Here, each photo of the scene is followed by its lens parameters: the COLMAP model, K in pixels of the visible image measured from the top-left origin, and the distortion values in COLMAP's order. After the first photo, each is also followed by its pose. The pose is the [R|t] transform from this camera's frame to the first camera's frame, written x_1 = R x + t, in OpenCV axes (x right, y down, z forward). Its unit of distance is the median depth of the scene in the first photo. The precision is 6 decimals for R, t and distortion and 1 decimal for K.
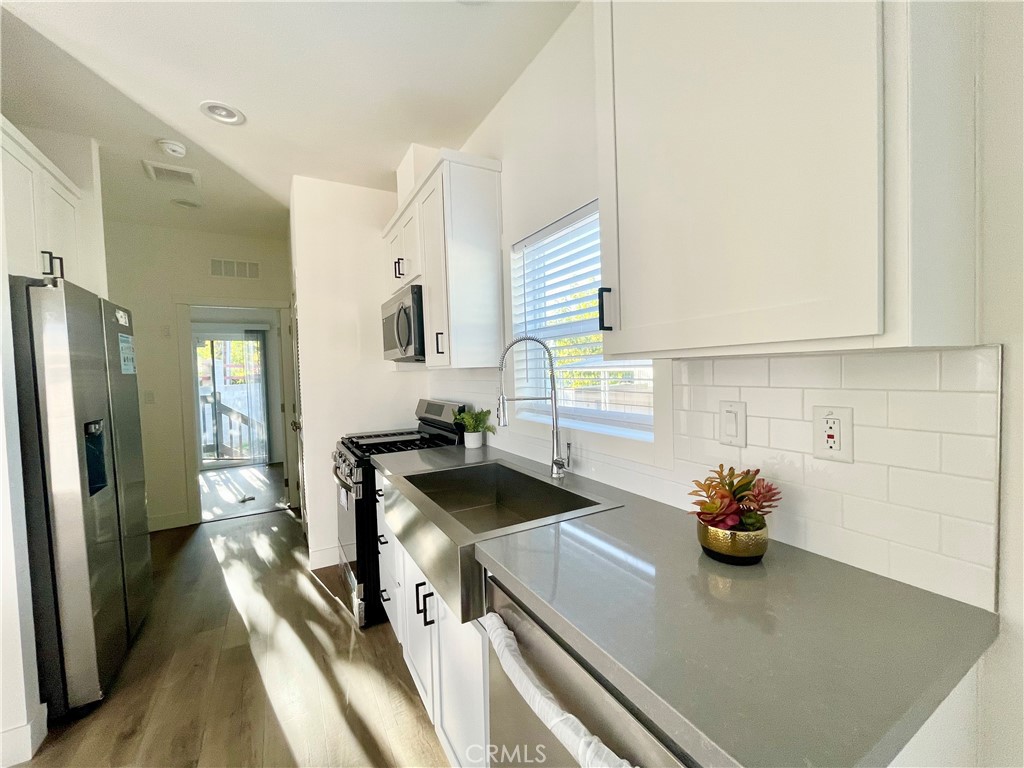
lens RADIAL K [[416.7, 0, 512.2], [0, 416.7, 383.1], [0, 0, 1]] dist [-0.001623, -0.000170]
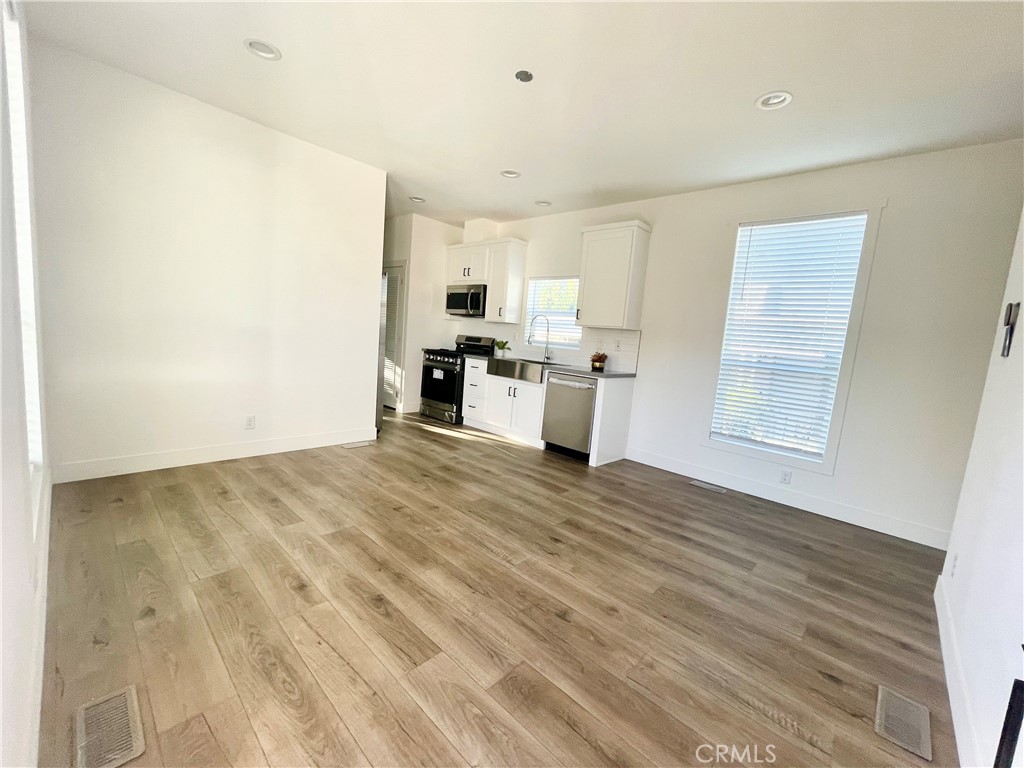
lens RADIAL K [[416.7, 0, 512.2], [0, 416.7, 383.1], [0, 0, 1]] dist [-0.001623, -0.000170]
pose [[0.948468, 0.070177, 0.309004, -0.717526], [-0.097986, 0.992327, 0.075399, 0.114760], [-0.301342, -0.101792, 0.948067, -1.244930]]
